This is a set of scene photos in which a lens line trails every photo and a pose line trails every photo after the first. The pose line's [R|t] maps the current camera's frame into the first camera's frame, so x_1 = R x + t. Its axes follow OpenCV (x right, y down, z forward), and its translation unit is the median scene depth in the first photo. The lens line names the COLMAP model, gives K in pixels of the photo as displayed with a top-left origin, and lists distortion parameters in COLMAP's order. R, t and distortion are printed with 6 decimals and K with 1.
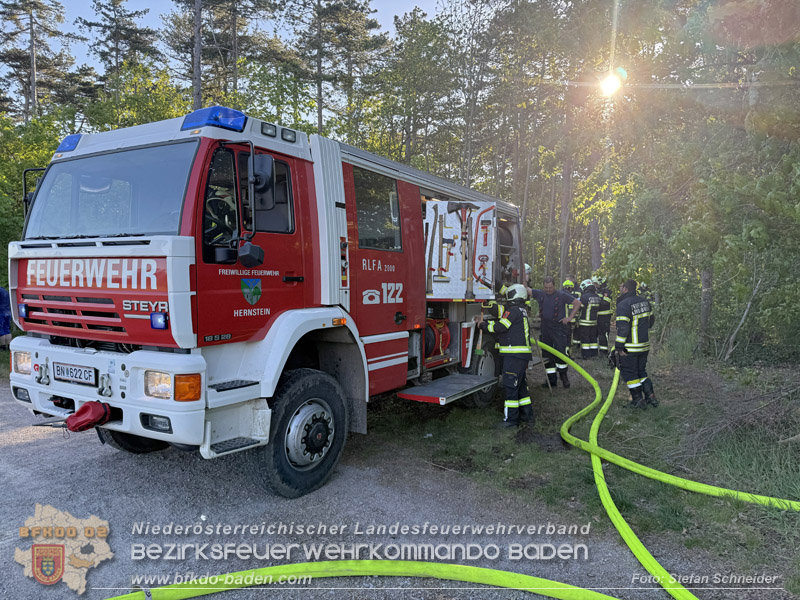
lens RADIAL K [[559.9, 0, 400.0], [0, 559.9, 300.0], [0, 0, 1]] dist [0.064177, -0.054546]
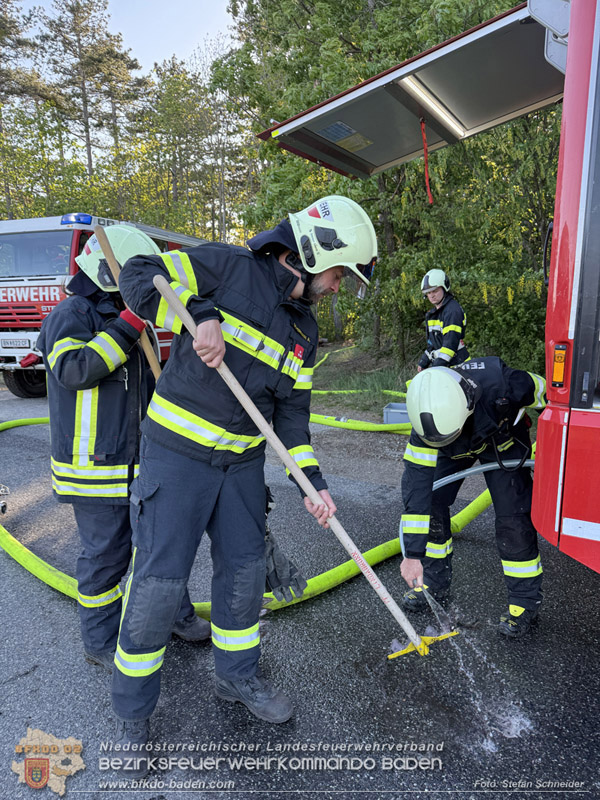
lens RADIAL K [[559.9, 0, 300.0], [0, 559.9, 400.0], [0, 0, 1]] dist [0.064177, -0.054546]
pose [[0.977727, -0.064824, 0.199617, 0.019602], [0.041888, 0.992241, 0.117057, 0.128318], [-0.205656, -0.106088, 0.972857, -1.203262]]
